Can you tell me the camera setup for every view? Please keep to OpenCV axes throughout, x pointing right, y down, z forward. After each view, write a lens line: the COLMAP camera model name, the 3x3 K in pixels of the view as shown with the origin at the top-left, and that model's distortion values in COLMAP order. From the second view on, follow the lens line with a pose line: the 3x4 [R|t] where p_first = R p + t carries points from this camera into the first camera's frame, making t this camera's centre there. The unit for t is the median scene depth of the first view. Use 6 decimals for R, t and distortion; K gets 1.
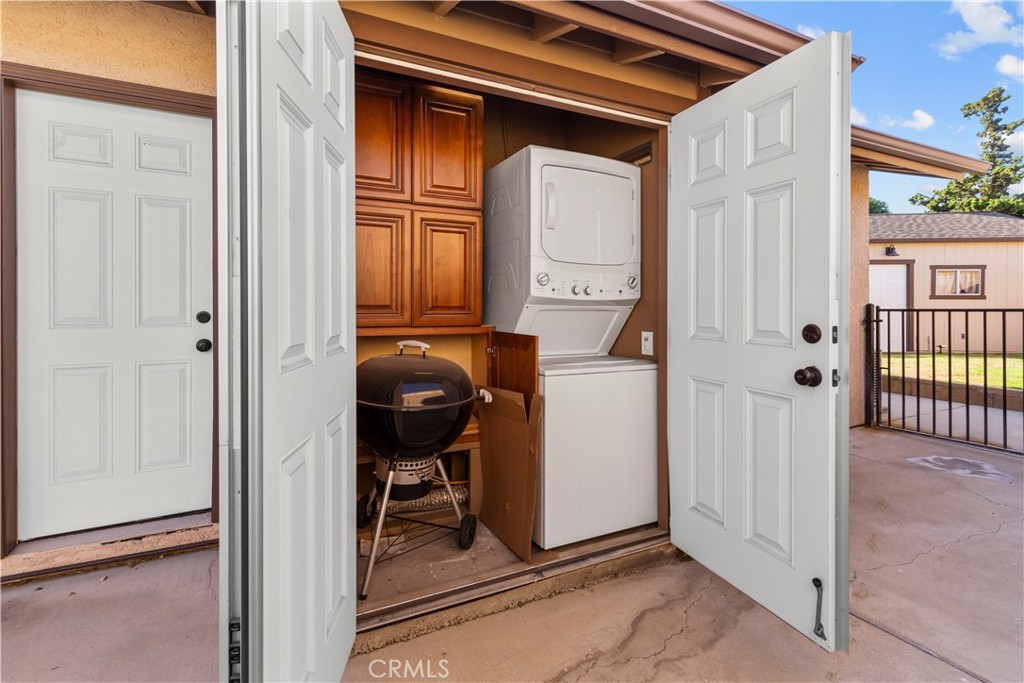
lens RADIAL K [[469.6, 0, 521.5], [0, 469.6, 306.4], [0, 0, 1]] dist [-0.002383, 0.000138]
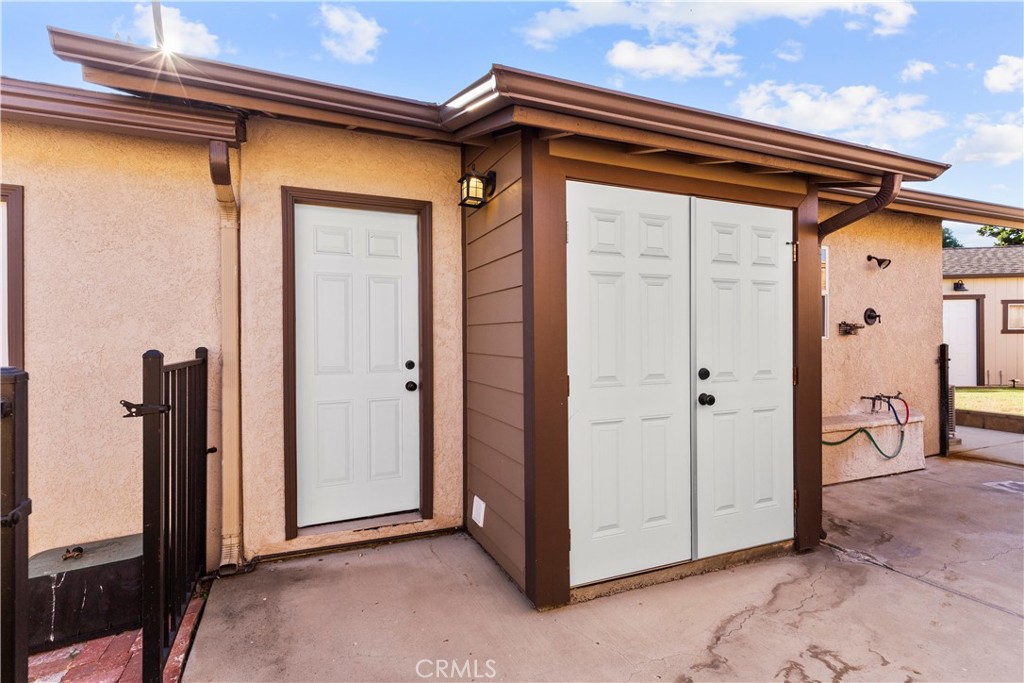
lens RADIAL K [[469.6, 0, 512.3], [0, 469.6, 341.8], [0, 0, 1]] dist [-0.002383, 0.000138]
pose [[0.996046, -0.010980, -0.088154, -0.287850], [0.011326, 0.999930, 0.003422, -0.045870], [0.088110, -0.004407, 0.996101, -0.312021]]
